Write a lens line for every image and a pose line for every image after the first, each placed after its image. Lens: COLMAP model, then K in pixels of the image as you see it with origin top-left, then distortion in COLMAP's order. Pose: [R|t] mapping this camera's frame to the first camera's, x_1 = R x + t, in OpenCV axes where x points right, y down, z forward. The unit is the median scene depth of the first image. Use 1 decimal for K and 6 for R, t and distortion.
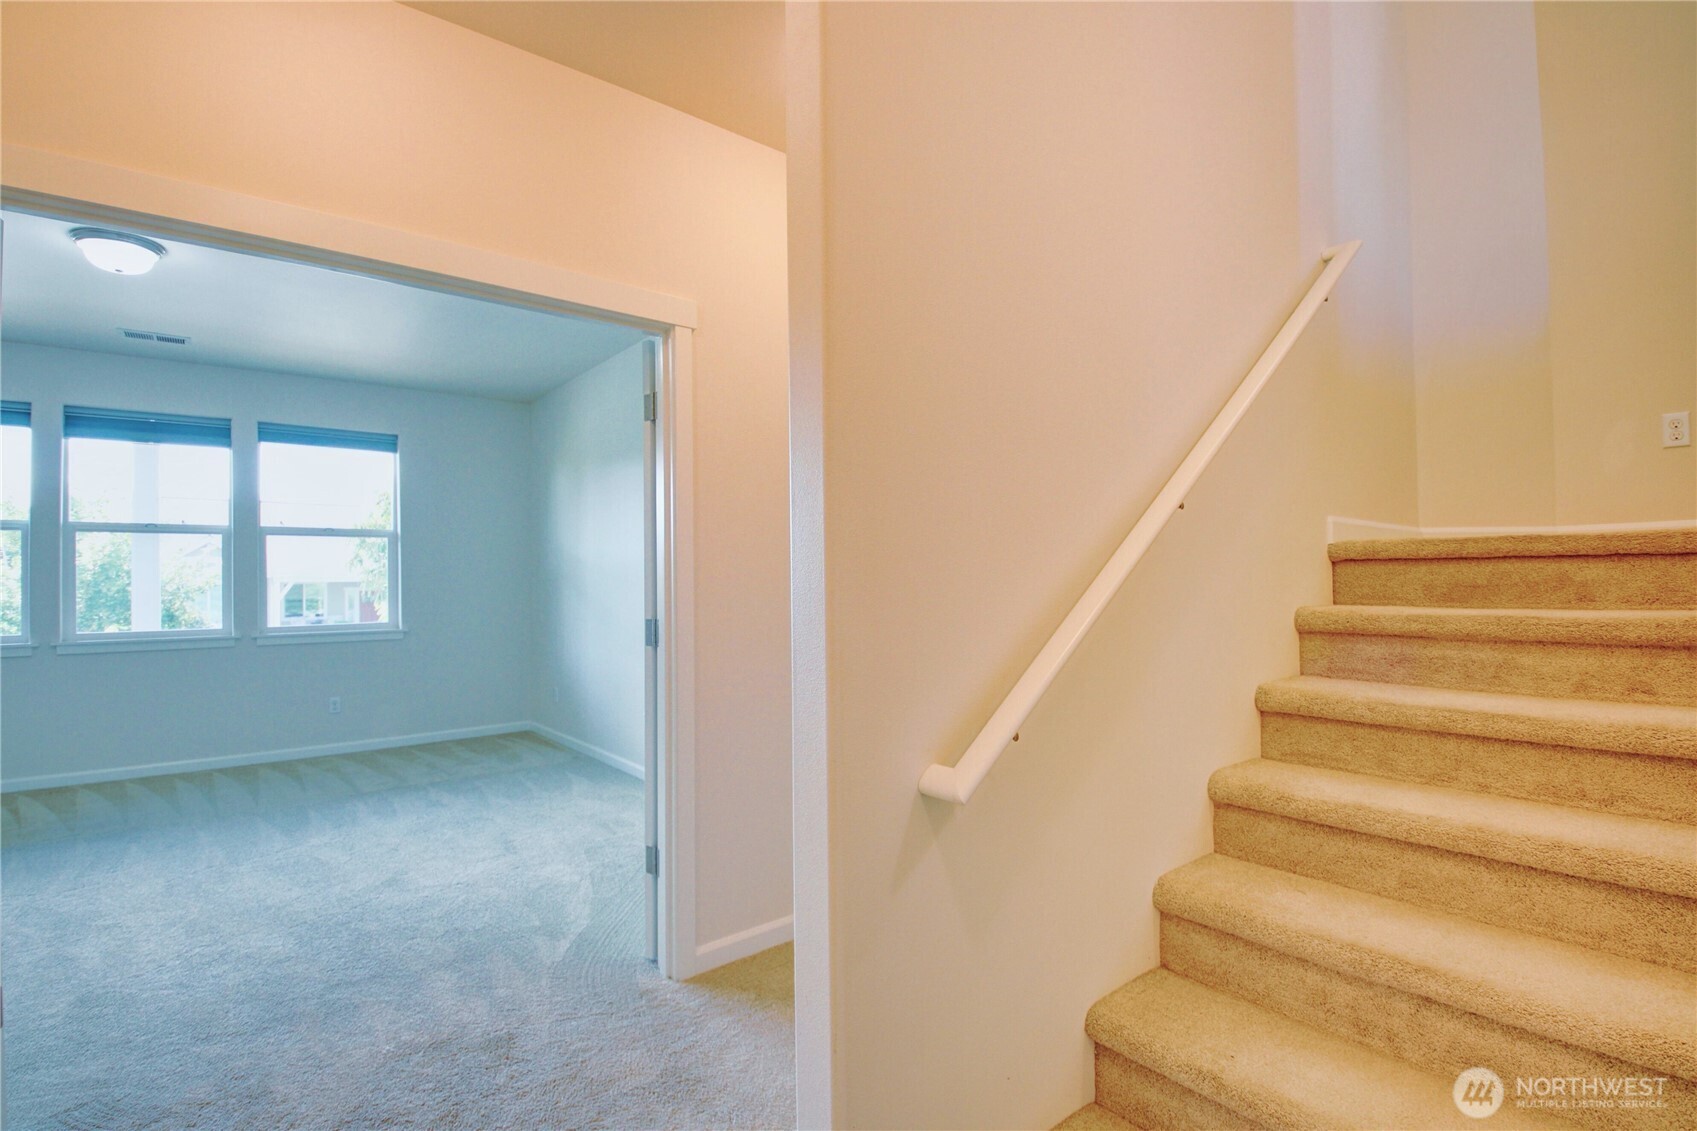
lens RADIAL K [[783.8, 0, 864.7], [0, 783.8, 572.8], [0, 0, 1]] dist [-0.028400, -0.006120]
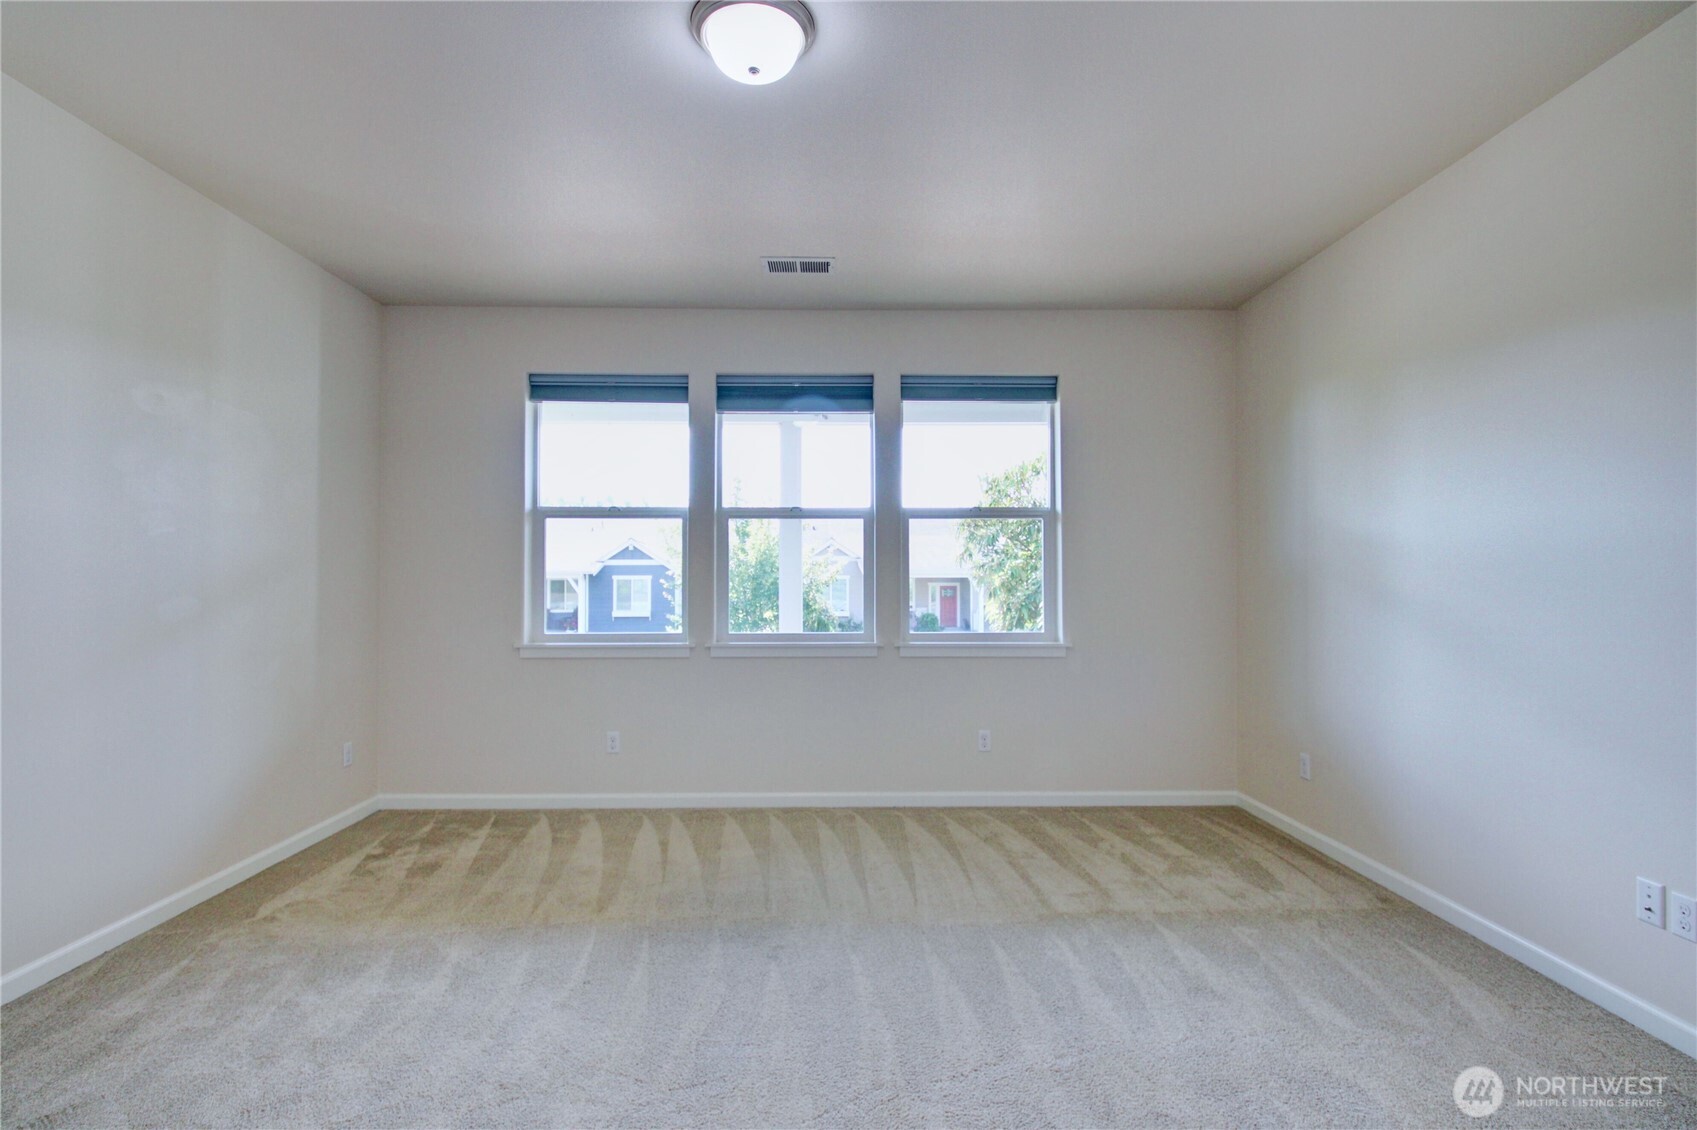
lens RADIAL K [[783.8, 0, 848.6], [0, 783.8, 567.8], [0, 0, 1]] dist [-0.028400, -0.006120]
pose [[0.776044, -0.000097, -0.630679, -0.317120], [-0.001700, 0.999996, -0.002245, 0.004785], [0.630676, 0.002814, 0.776041, 0.332547]]
